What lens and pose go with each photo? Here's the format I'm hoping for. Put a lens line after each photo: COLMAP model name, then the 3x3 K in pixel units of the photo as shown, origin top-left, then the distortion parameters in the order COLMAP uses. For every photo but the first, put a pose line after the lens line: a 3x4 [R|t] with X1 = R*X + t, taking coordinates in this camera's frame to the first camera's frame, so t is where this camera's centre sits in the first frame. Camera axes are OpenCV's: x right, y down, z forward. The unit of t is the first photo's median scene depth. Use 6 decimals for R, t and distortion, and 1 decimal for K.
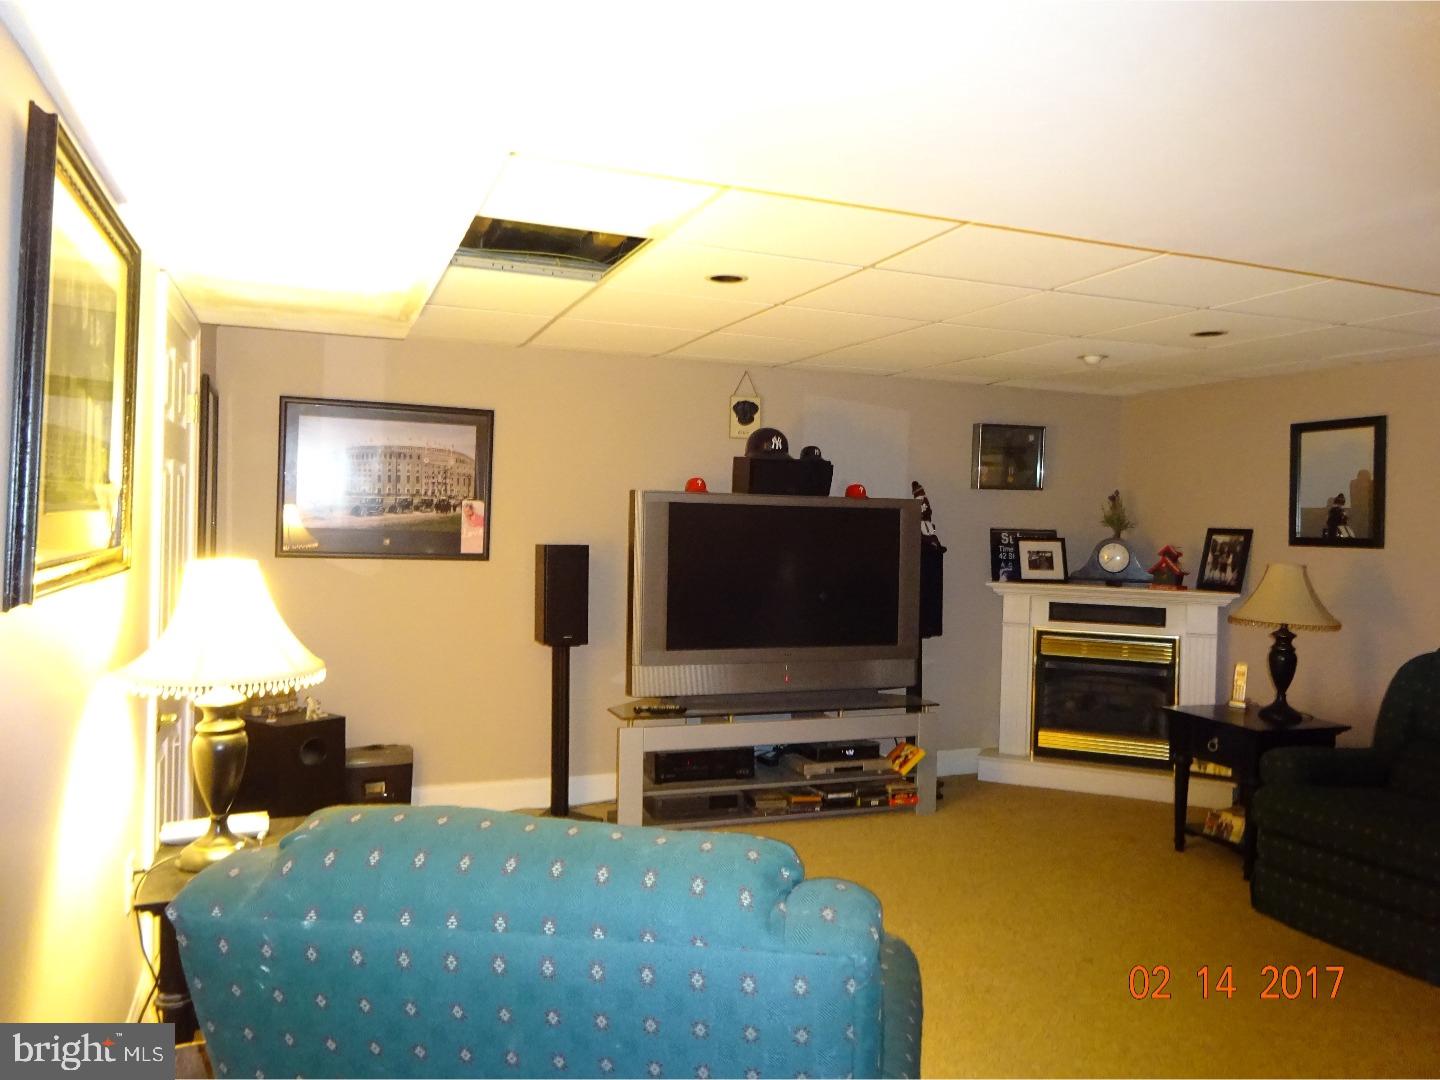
lens RADIAL K [[1057.0, 0, 714.5], [0, 1057.0, 533.6], [0, 0, 1]] dist [-0.003953, -0.005101]
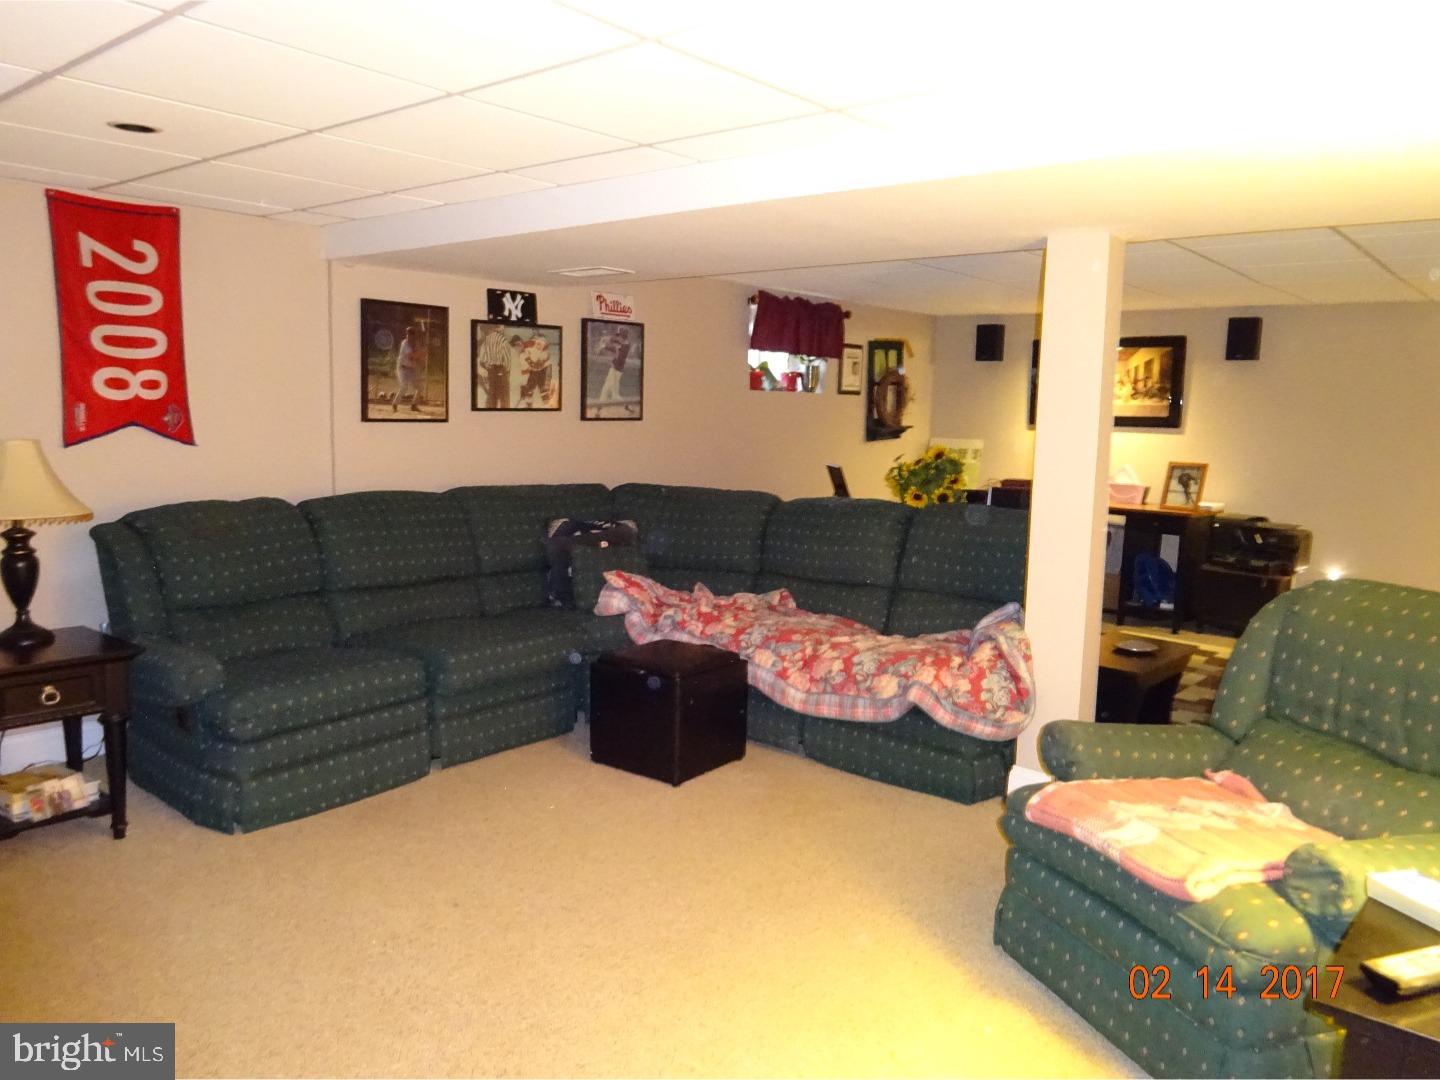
lens RADIAL K [[1057.0, 0, 717.7], [0, 1057.0, 541.9], [0, 0, 1]] dist [-0.003953, -0.005101]
pose [[-0.494843, -0.132941, 0.858753, -0.330813], [-0.021203, 0.989781, 0.141008, -0.015625], [-0.868724, 0.051568, -0.492605, 0.851238]]
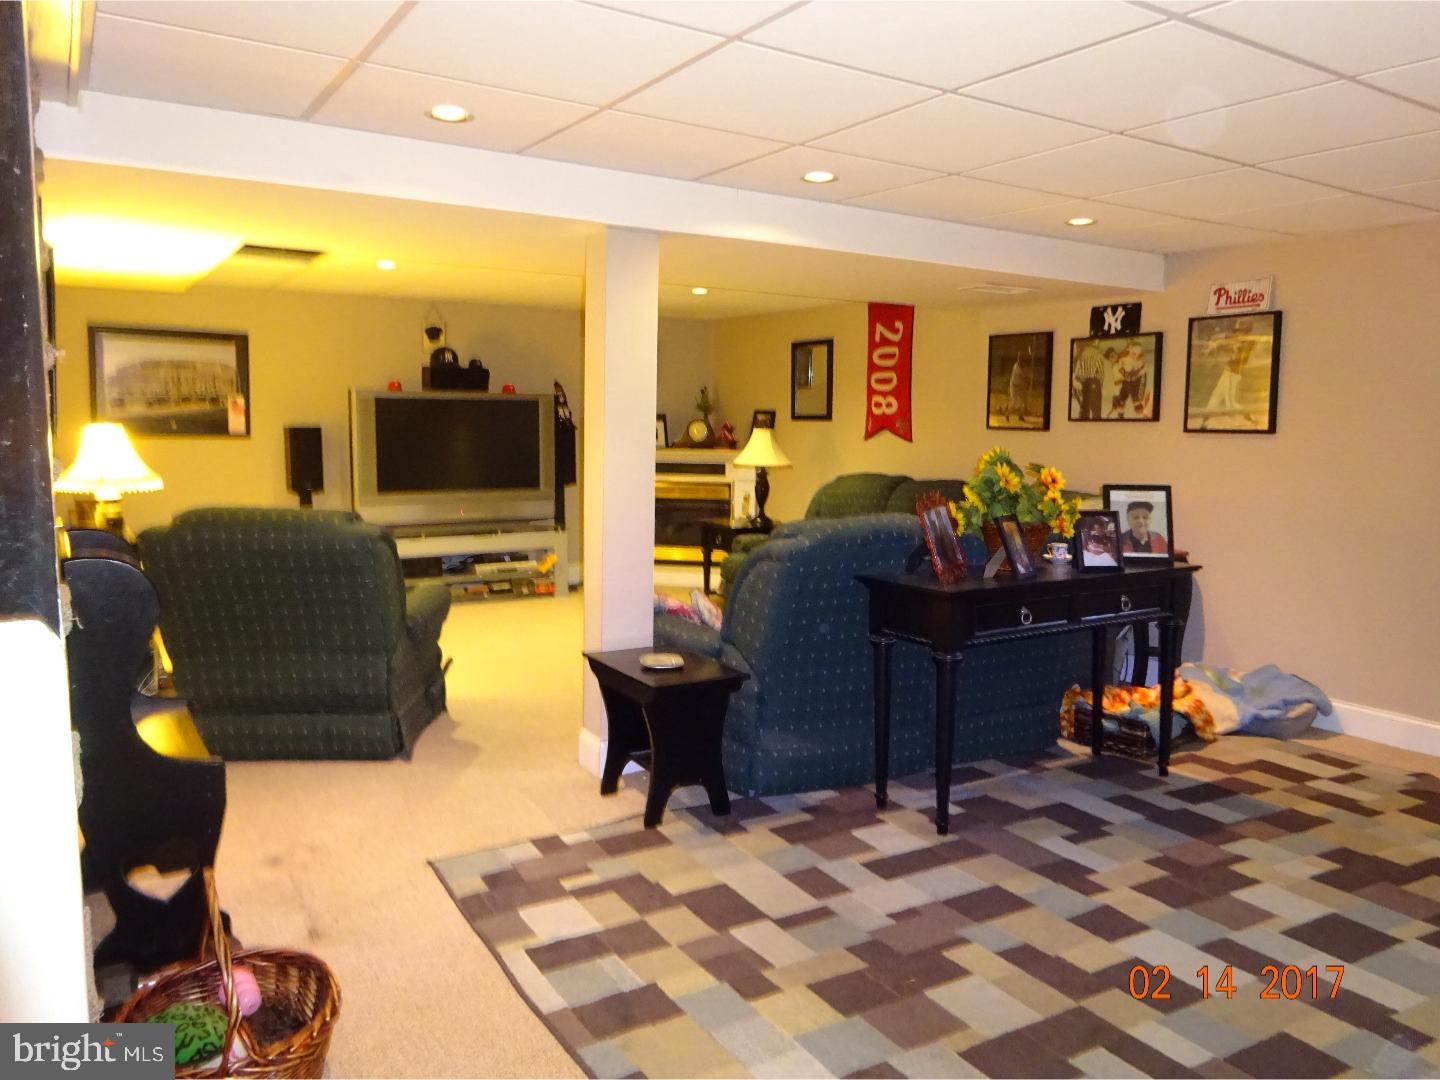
lens RADIAL K [[1057.0, 0, 732.4], [0, 1057.0, 534.1], [0, 0, 1]] dist [-0.003953, -0.005101]
pose [[0.973451, -0.034813, 0.226232, 0.098196], [0.008988, 0.993418, 0.114194, -0.002989], [-0.228718, -0.109129, 0.967357, -0.568117]]
